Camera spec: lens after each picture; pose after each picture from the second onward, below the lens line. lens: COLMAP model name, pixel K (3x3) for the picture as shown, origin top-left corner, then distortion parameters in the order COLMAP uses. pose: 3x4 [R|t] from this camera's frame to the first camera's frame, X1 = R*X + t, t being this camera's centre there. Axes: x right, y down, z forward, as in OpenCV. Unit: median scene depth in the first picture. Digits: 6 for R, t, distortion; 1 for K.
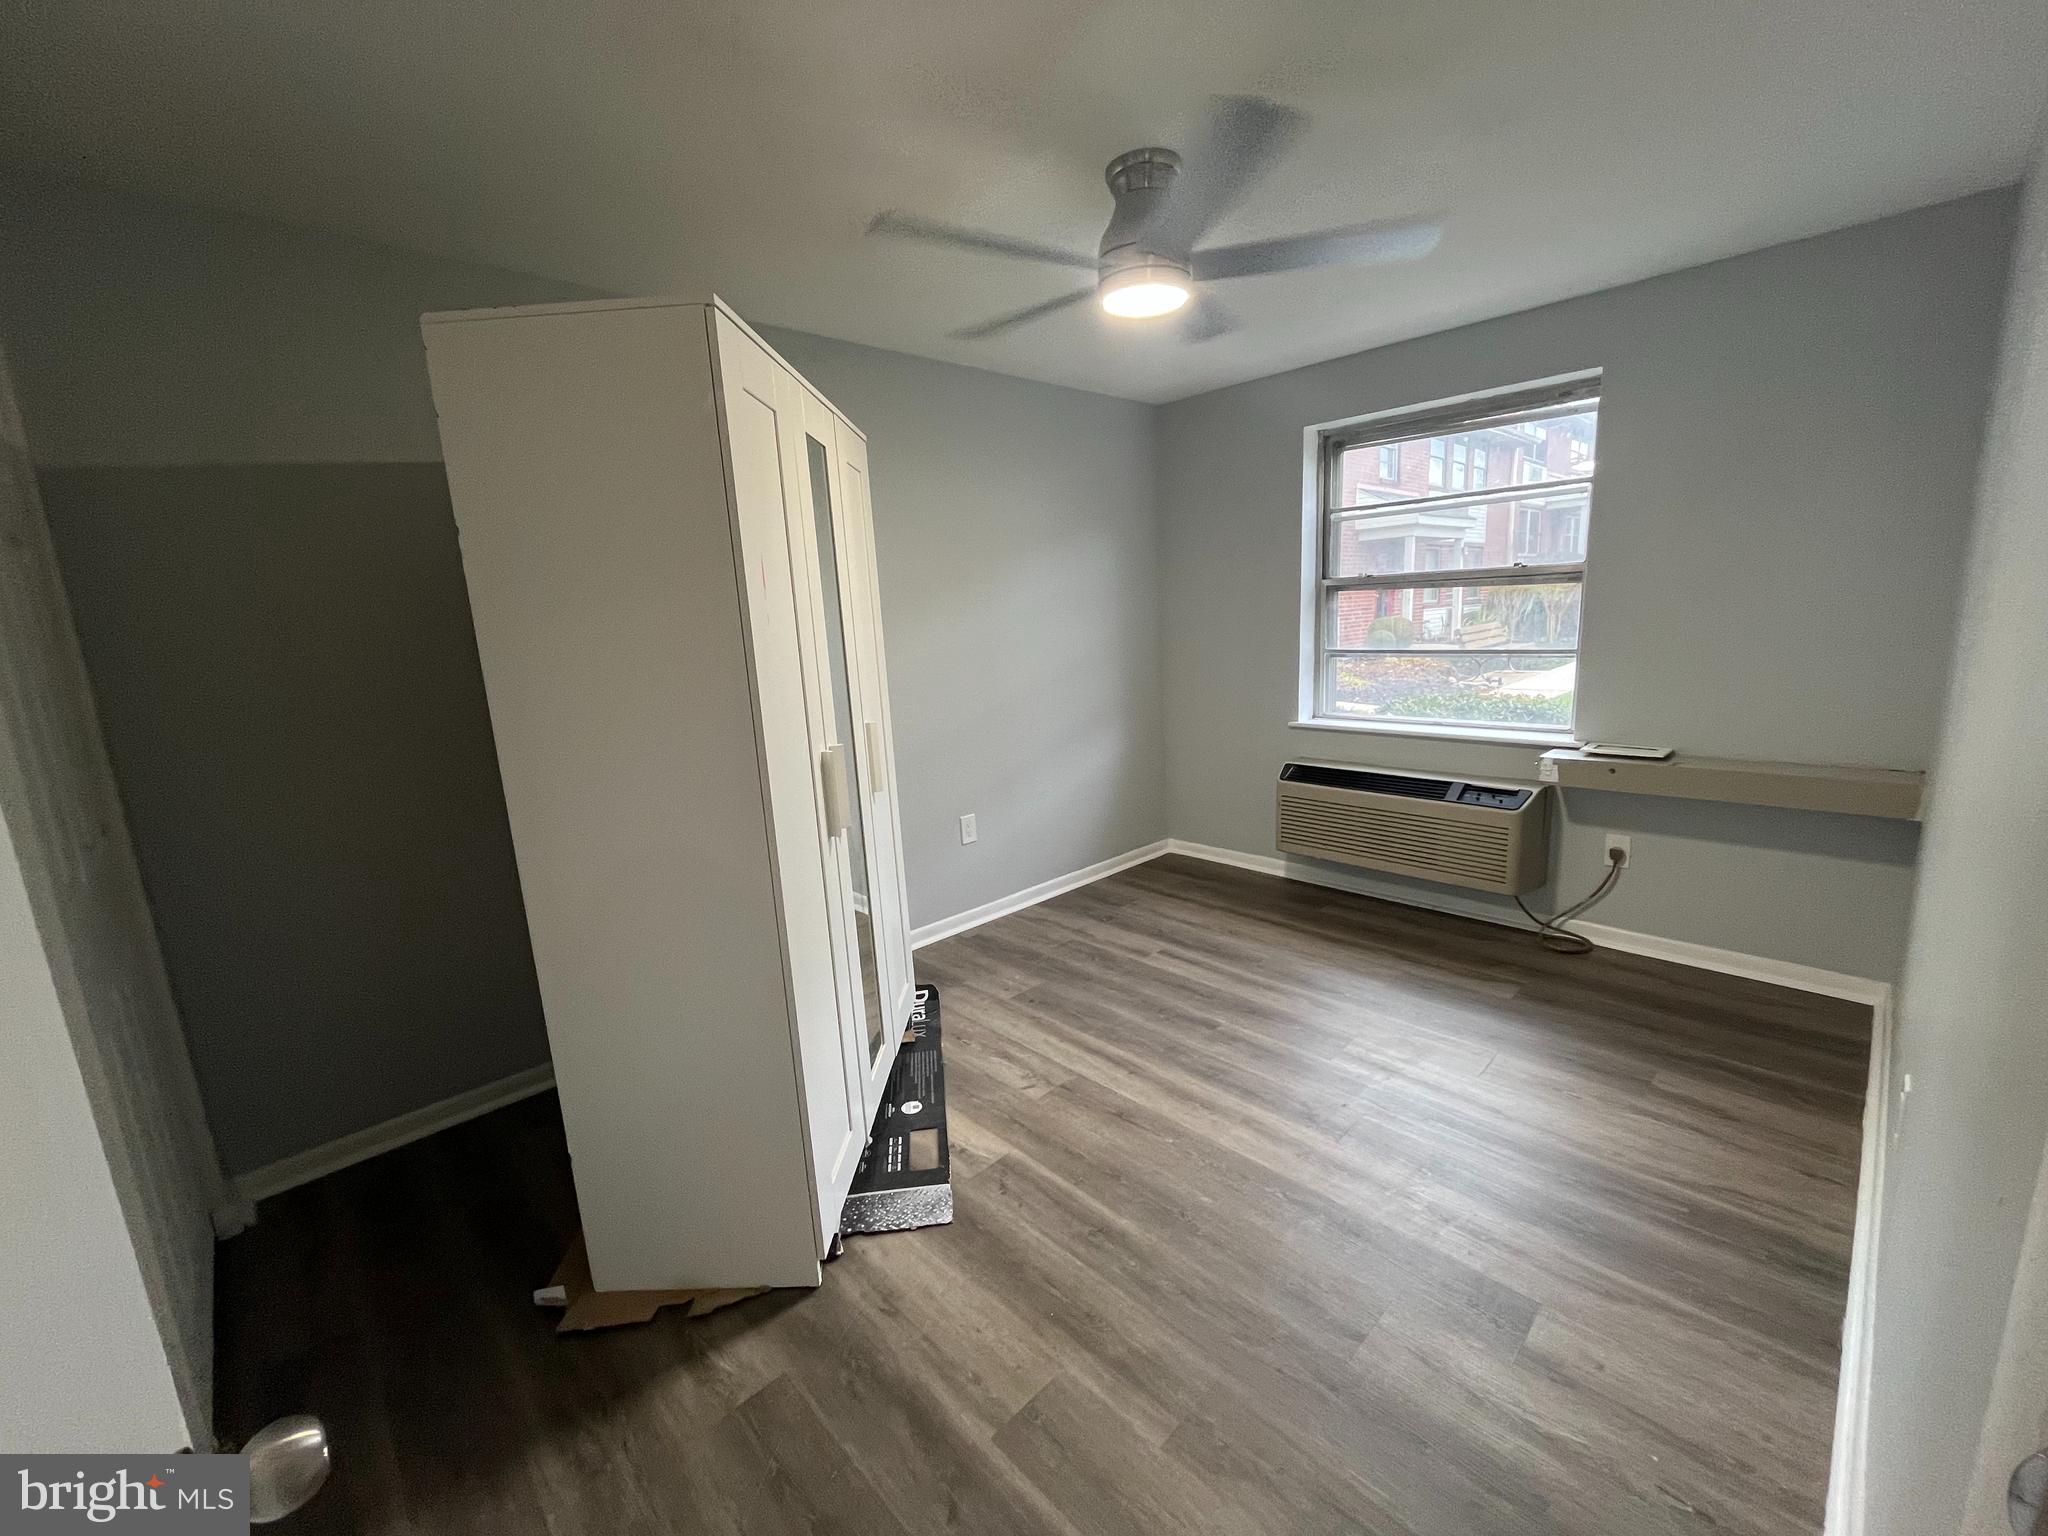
lens RADIAL K [[825.3, 0, 1027.9], [0, 825.3, 766.9], [0, 0, 1]] dist [-0.003724, -0.000450]
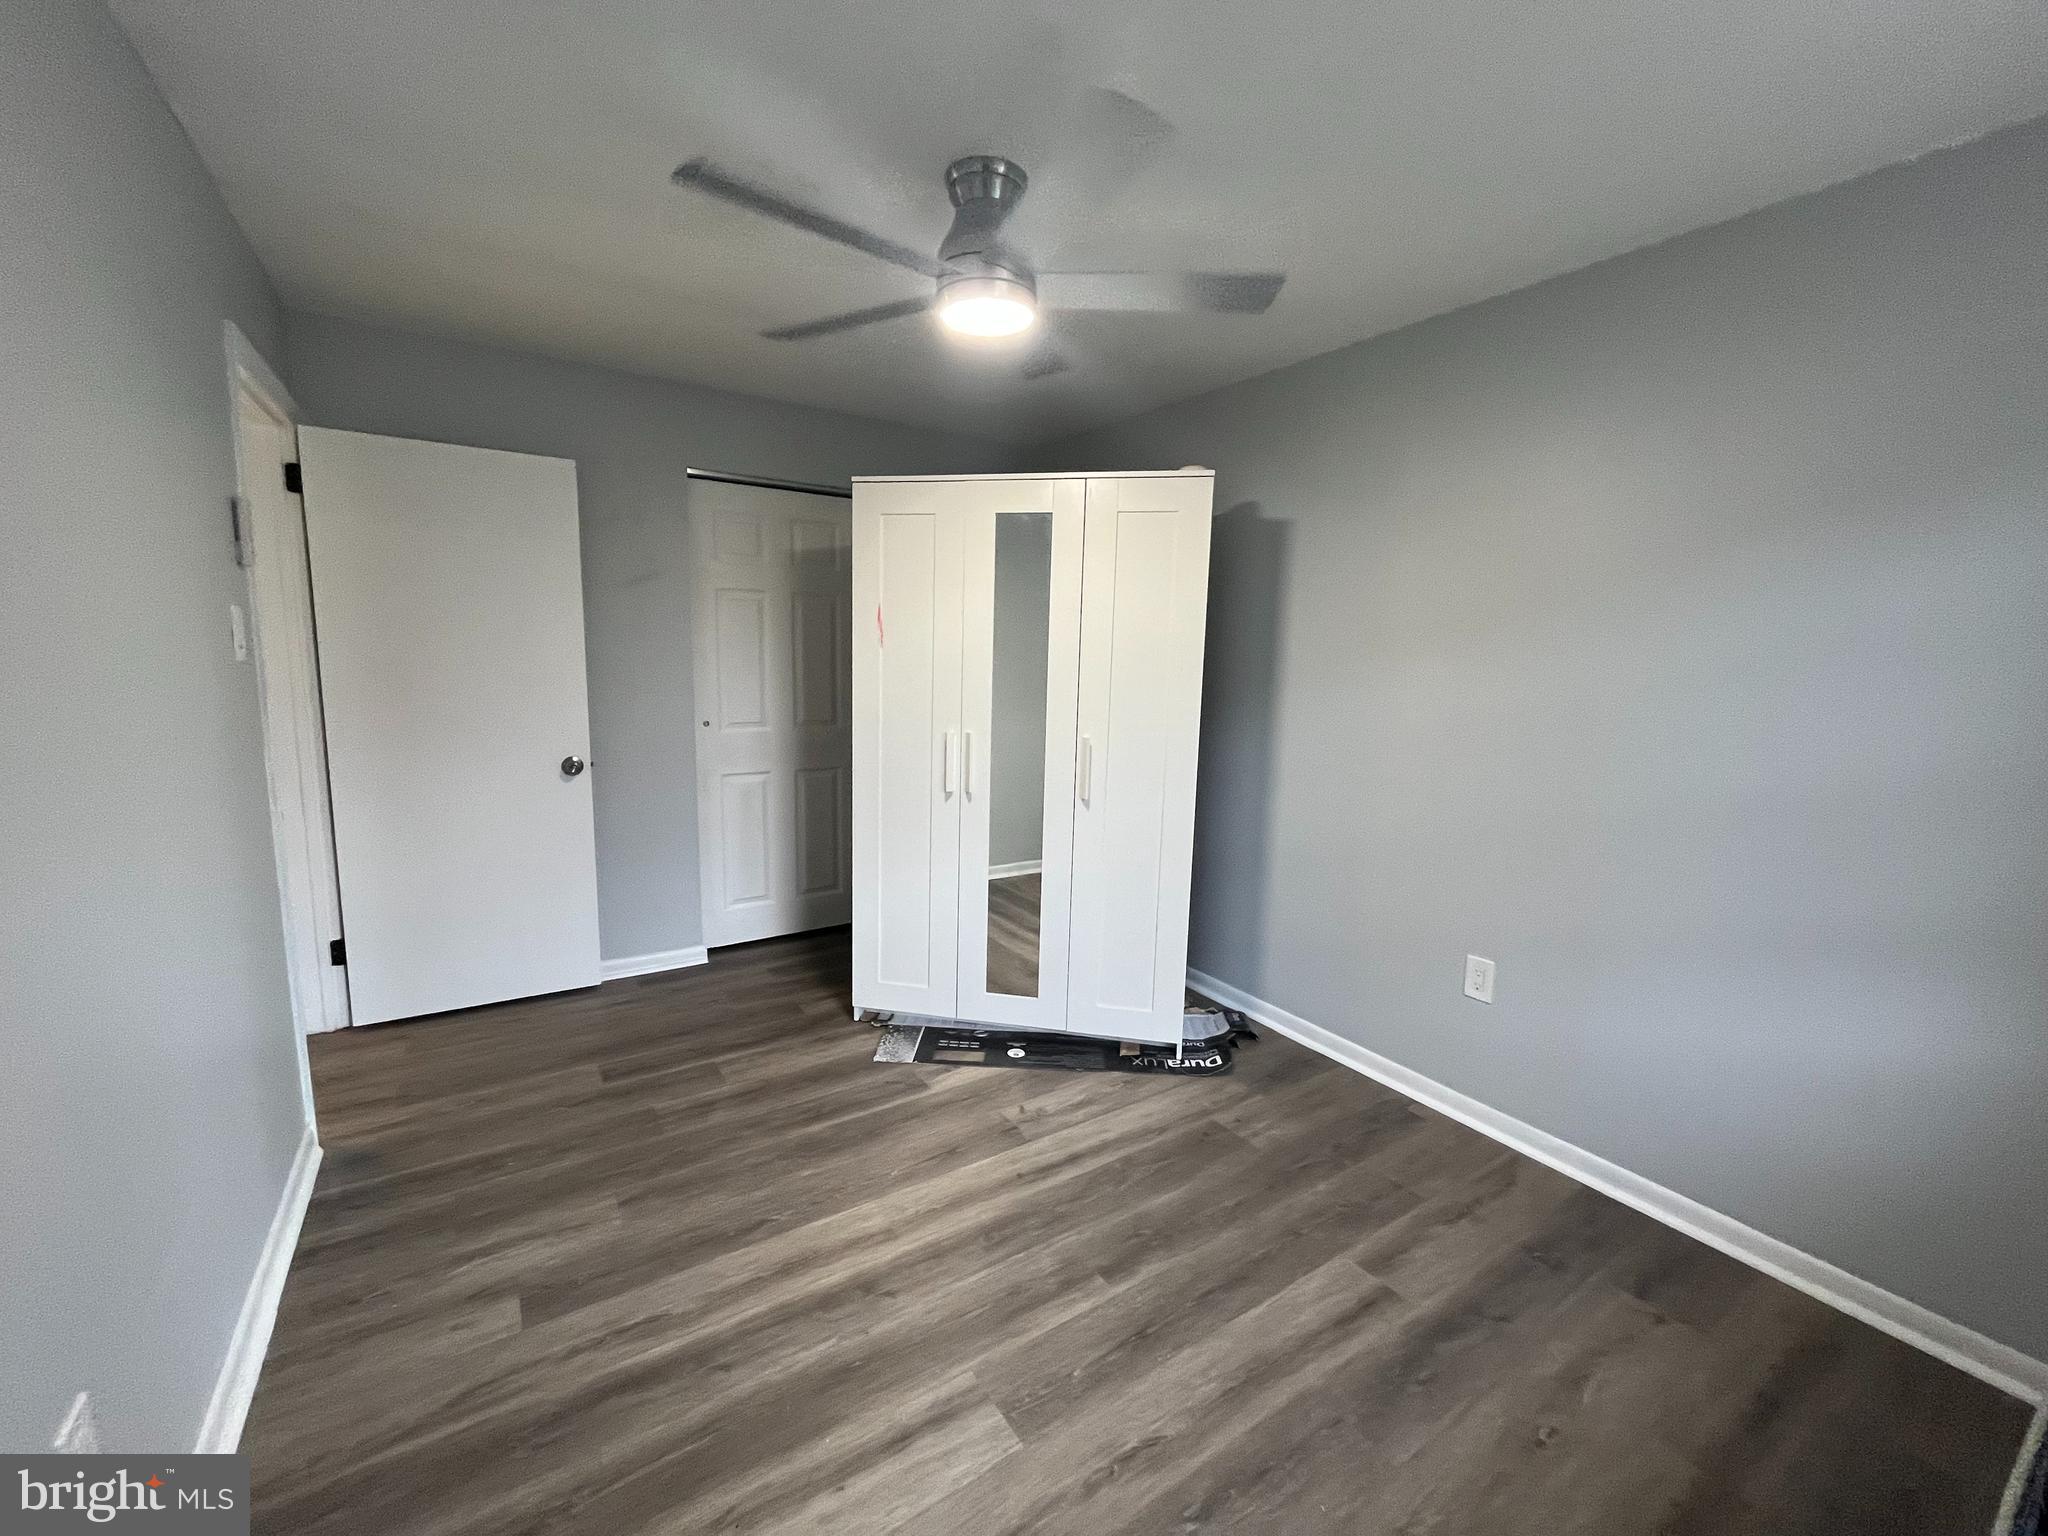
lens RADIAL K [[825.3, 0, 1027.9], [0, 825.3, 766.9], [0, 0, 1]] dist [-0.003724, -0.000450]
pose [[-0.181209, 0.181928, -0.966471, 0.830619], [-0.198845, 0.955665, 0.217177, -0.219452], [0.963132, 0.231532, -0.137000, 0.958387]]
